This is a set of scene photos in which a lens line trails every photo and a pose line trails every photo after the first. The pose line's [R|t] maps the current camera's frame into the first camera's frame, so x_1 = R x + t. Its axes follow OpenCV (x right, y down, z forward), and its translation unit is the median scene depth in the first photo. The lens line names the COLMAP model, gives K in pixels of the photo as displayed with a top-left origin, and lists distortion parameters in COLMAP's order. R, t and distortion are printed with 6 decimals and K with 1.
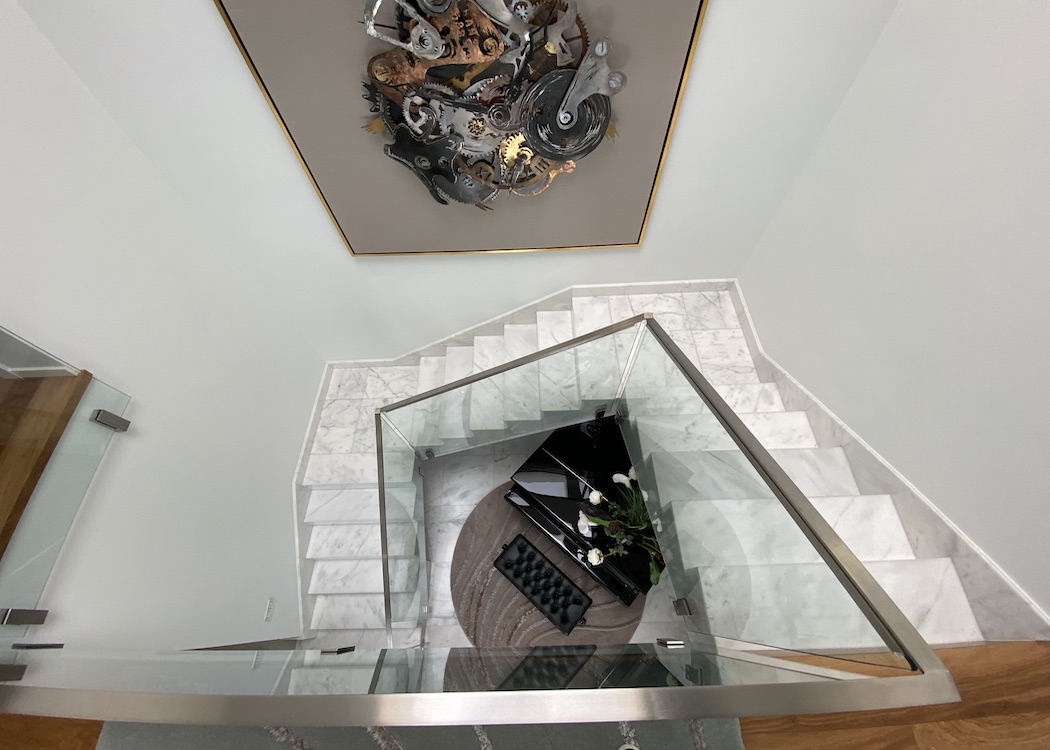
lens RADIAL K [[424.0, 0, 527.1], [0, 424.0, 382.1], [0, 0, 1]] dist [0.030670, -0.025637]
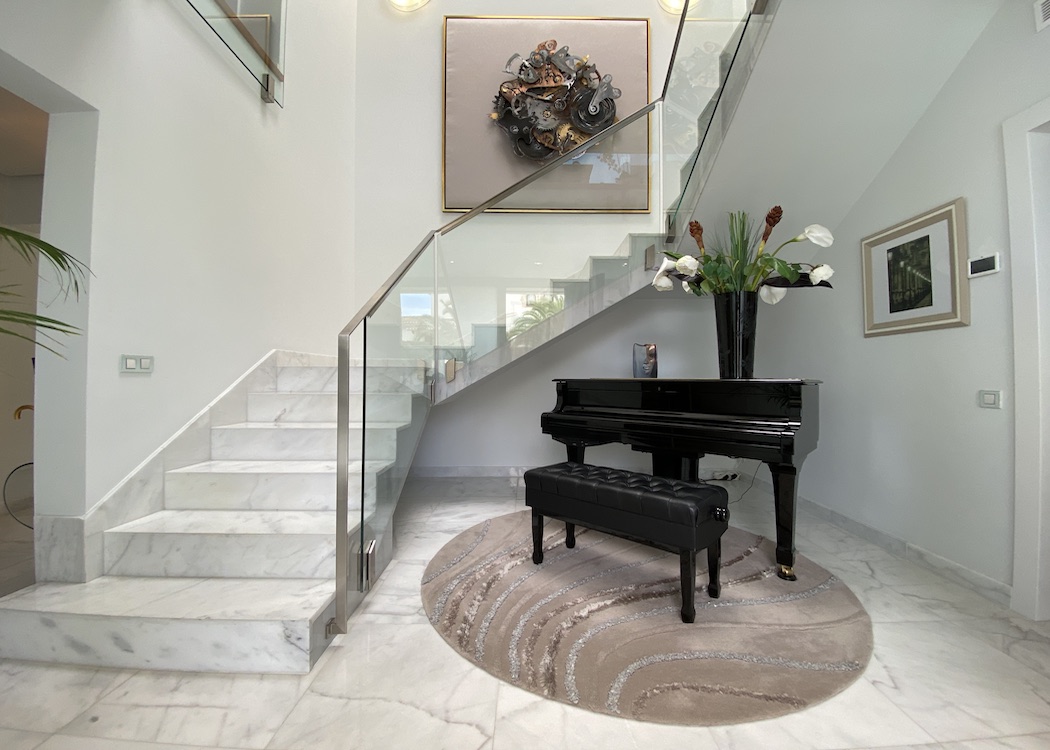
lens RADIAL K [[424.0, 0, 527.1], [0, 424.0, 382.1], [0, 0, 1]] dist [0.030670, -0.025637]
pose [[0.999131, 0.041017, -0.007463, -0.137000], [-0.024986, 0.445842, -0.894763, 1.594364], [-0.033373, 0.894171, 0.446479, 1.173570]]
